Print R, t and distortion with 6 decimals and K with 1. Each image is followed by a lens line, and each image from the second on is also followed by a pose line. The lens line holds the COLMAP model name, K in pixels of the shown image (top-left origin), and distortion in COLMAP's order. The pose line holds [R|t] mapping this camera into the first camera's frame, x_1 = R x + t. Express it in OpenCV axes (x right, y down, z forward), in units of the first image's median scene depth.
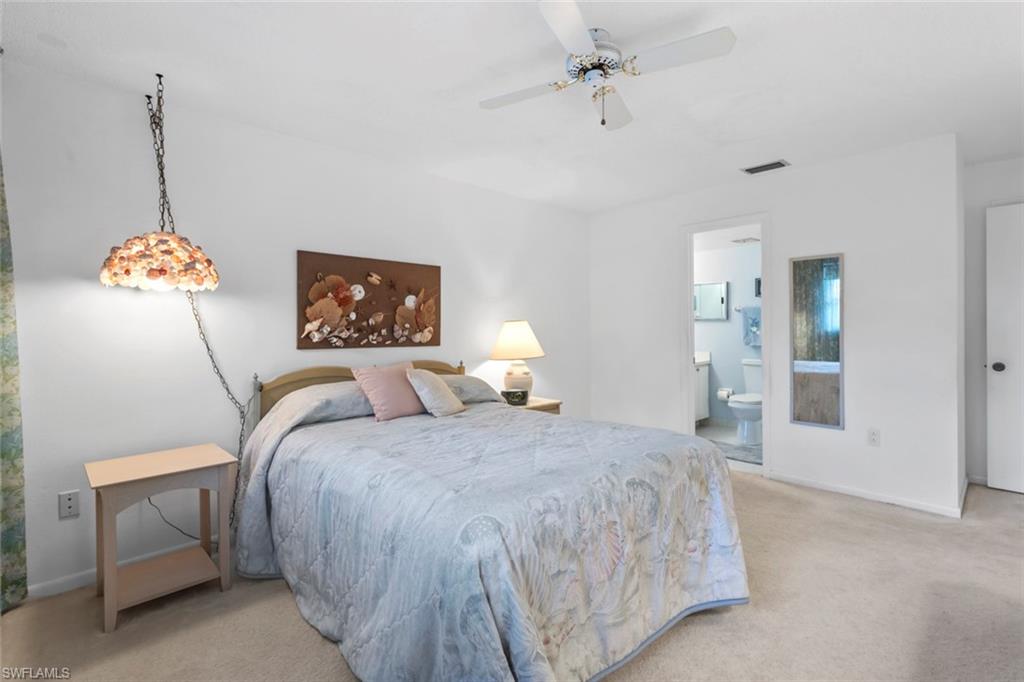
lens RADIAL K [[472.3, 0, 515.3], [0, 472.3, 335.4], [0, 0, 1]] dist [-0.000409, 0.002806]
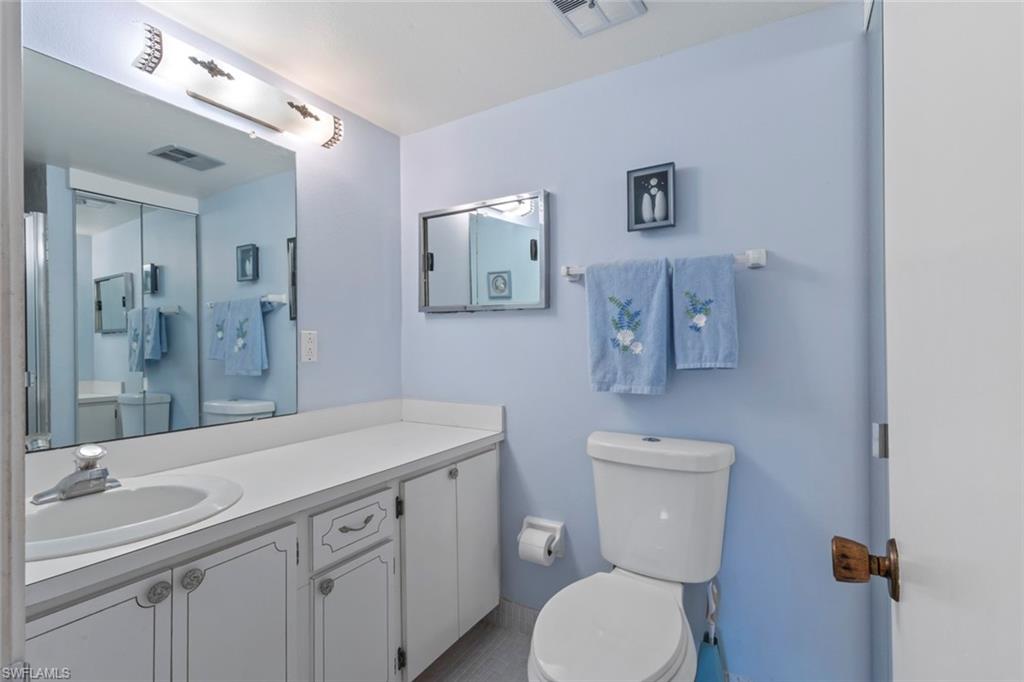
lens RADIAL K [[472.3, 0, 509.9], [0, 472.3, 341.6], [0, 0, 1]] dist [-0.000409, 0.002806]
pose [[0.963739, 0.002067, 0.266838, 0.342286], [0.002651, 0.999846, -0.017320, -0.005187], [-0.266833, 0.017399, 0.963586, 0.704134]]
